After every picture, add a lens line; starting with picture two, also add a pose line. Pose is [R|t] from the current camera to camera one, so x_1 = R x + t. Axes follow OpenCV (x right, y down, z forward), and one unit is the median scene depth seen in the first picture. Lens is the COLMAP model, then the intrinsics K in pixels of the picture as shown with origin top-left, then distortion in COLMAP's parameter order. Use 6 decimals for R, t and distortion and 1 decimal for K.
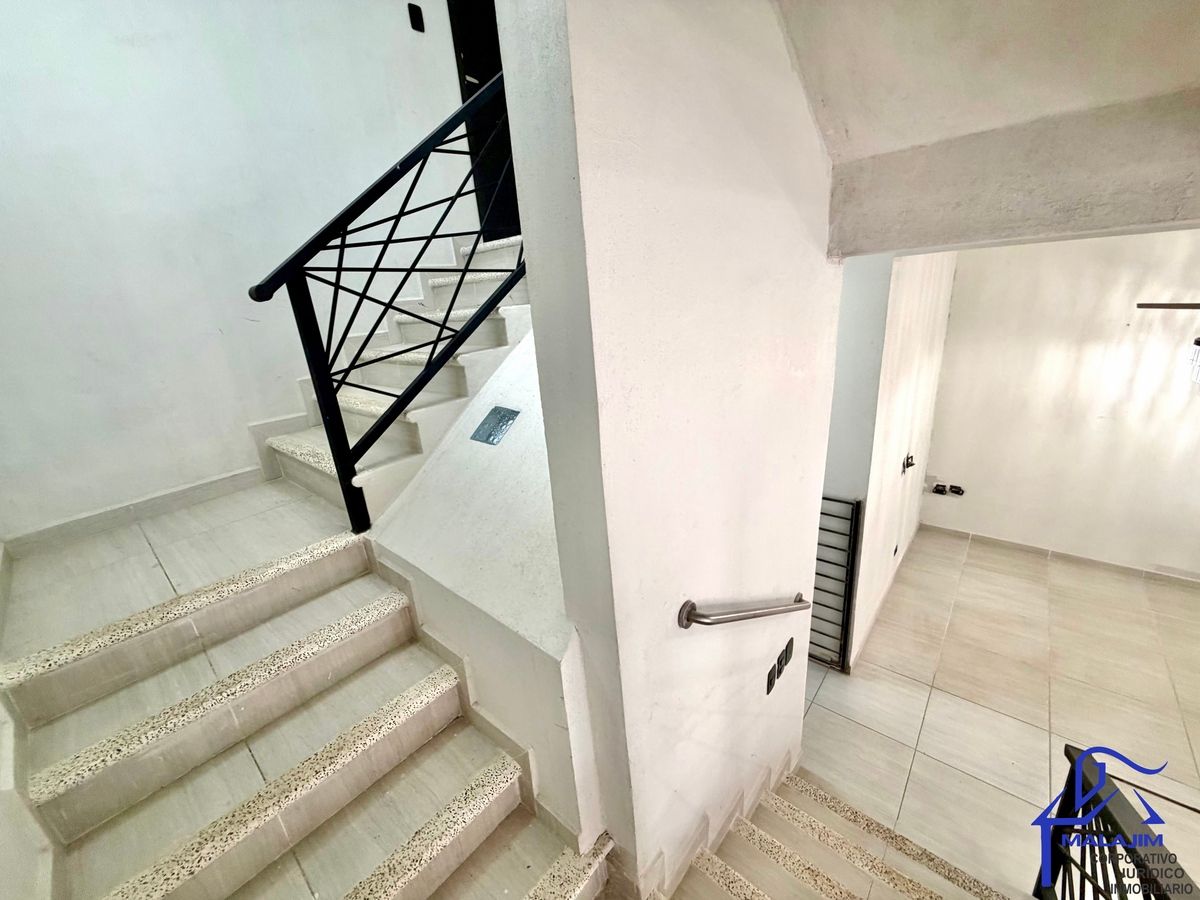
lens RADIAL K [[480.6, 0, 597.9], [0, 480.6, 450.6], [0, 0, 1]] dist [-0.001067, 0.000196]
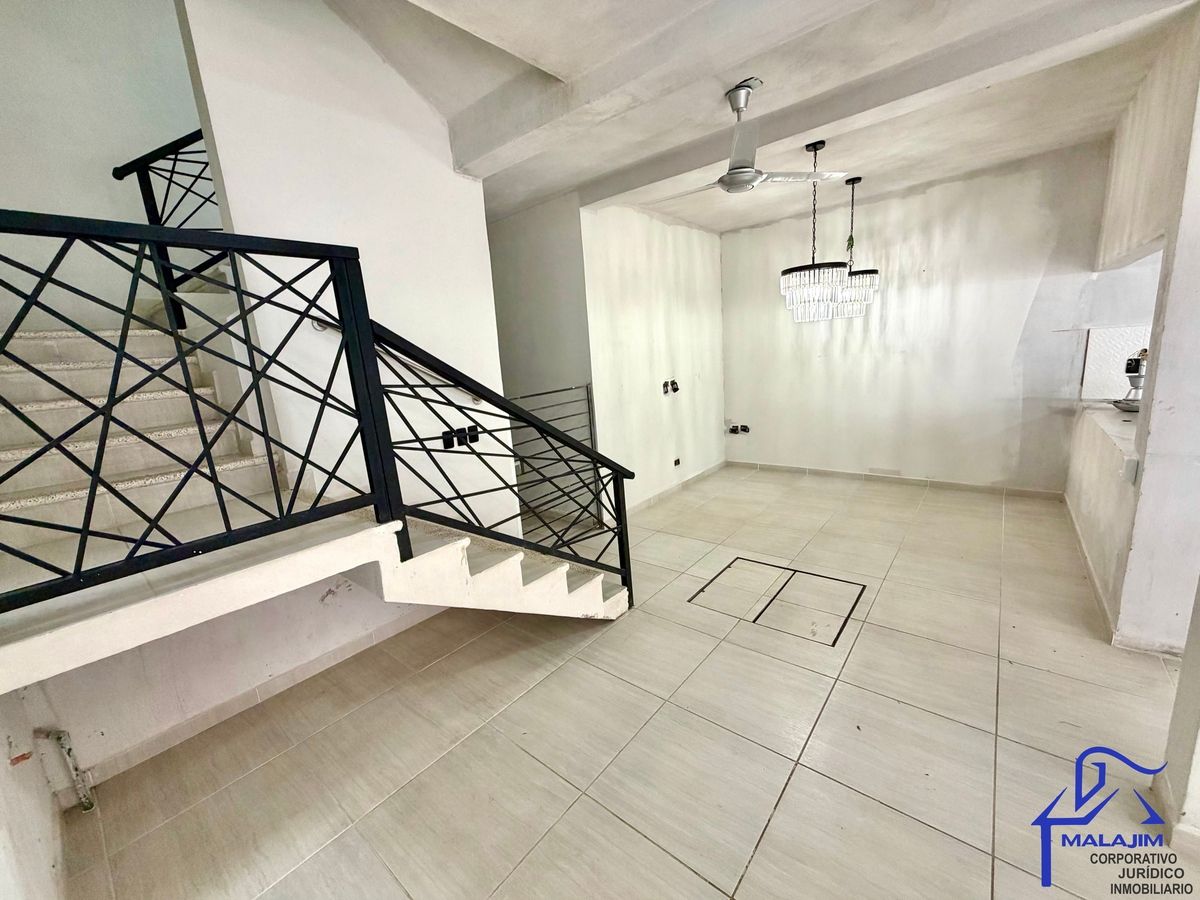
lens RADIAL K [[480.6, 0, 597.9], [0, 480.6, 450.6], [0, 0, 1]] dist [-0.001067, 0.000196]
pose [[0.999796, 0.003476, 0.019918, 0.419294], [-0.001052, 0.992721, -0.120430, 0.358885], [-0.020192, 0.120385, 0.992522, -0.281154]]
